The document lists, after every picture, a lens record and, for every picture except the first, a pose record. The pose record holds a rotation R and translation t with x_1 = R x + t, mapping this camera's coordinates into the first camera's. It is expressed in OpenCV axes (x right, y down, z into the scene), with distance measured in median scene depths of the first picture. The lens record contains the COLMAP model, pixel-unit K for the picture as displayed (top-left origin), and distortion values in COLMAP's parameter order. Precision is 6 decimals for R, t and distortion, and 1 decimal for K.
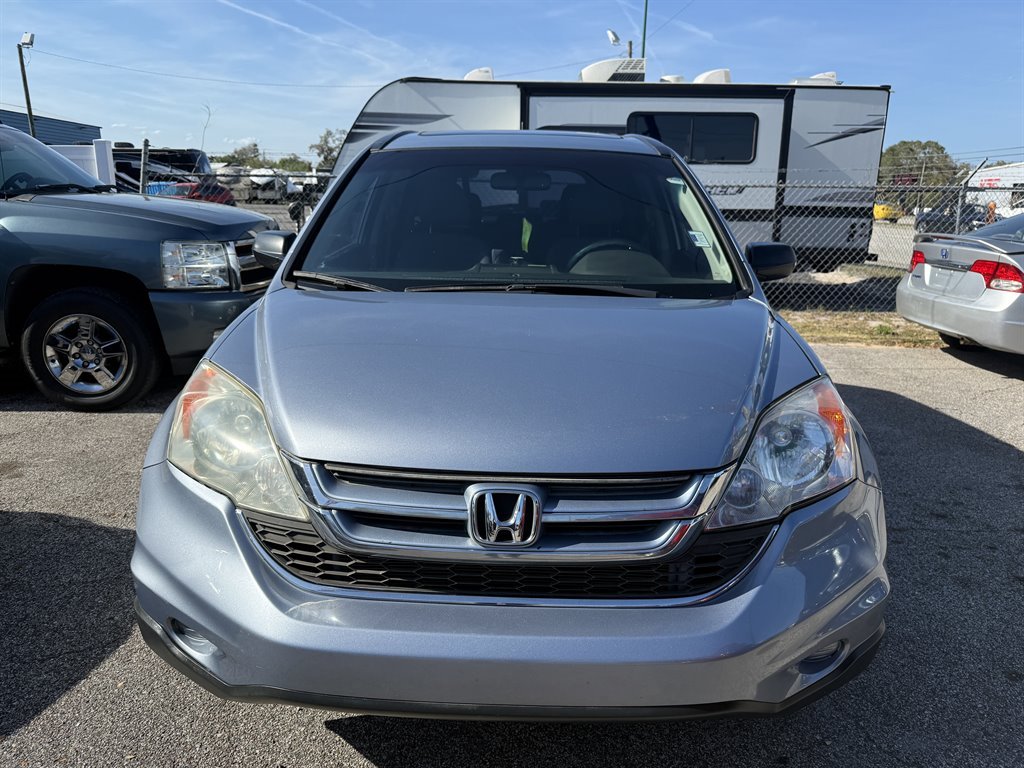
lens RADIAL K [[763.2, 0, 492.0], [0, 763.2, 407.1], [0, 0, 1]] dist [0.014499, -0.018986]
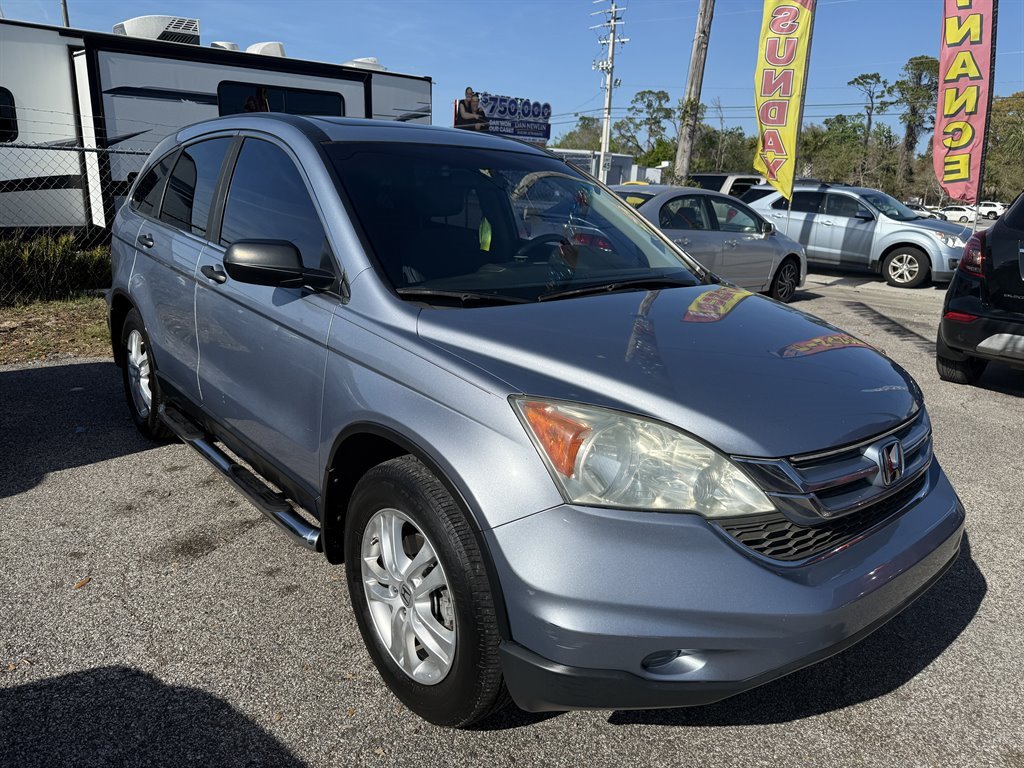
lens RADIAL K [[763.2, 0, 518.4], [0, 763.2, 390.9], [0, 0, 1]] dist [0.014499, -0.018986]
pose [[0.741641, -0.167758, 0.649482, -0.206837], [0.152020, 0.985065, 0.080847, -0.029646], [-0.653345, 0.038775, 0.756067, 0.064538]]
